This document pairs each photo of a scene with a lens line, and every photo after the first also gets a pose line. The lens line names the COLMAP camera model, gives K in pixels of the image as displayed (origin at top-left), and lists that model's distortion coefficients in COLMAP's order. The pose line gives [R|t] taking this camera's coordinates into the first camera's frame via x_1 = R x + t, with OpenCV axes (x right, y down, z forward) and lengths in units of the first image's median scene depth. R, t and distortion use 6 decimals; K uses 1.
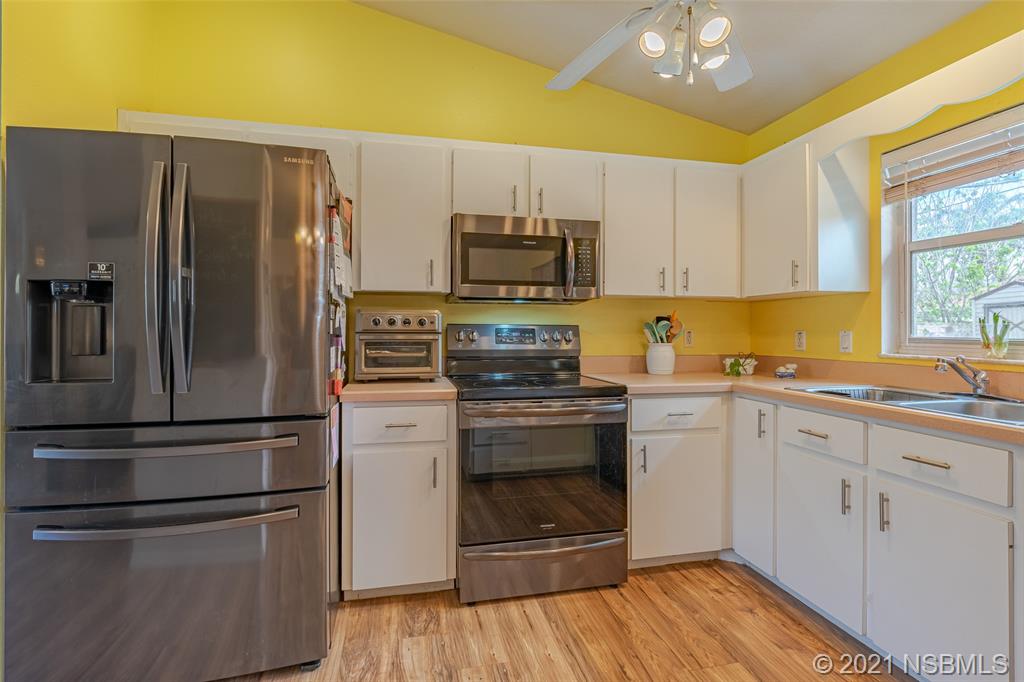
lens RADIAL K [[474.3, 0, 516.0], [0, 474.3, 329.4], [0, 0, 1]] dist [-0.019408, 0.004576]
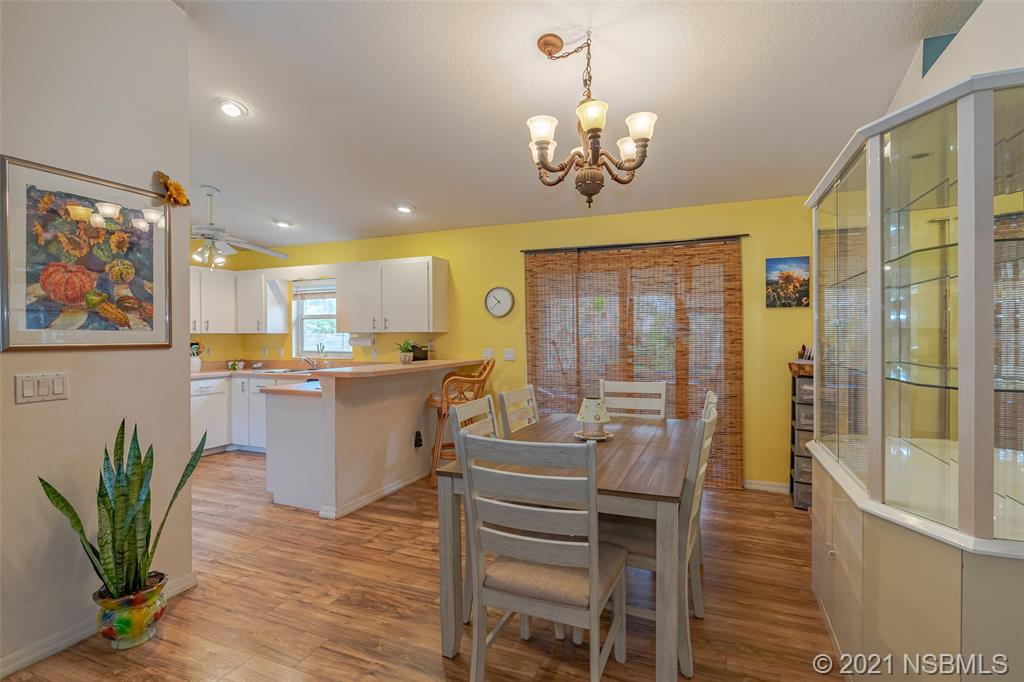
lens RADIAL K [[474.3, 0, 547.2], [0, 474.3, 344.4], [0, 0, 1]] dist [-0.019408, 0.004576]
pose [[0.560170, -0.016445, 0.828214, -0.608287], [0.004209, 0.999847, 0.017006, -0.058369], [-0.828367, -0.006040, 0.560153, -1.646431]]
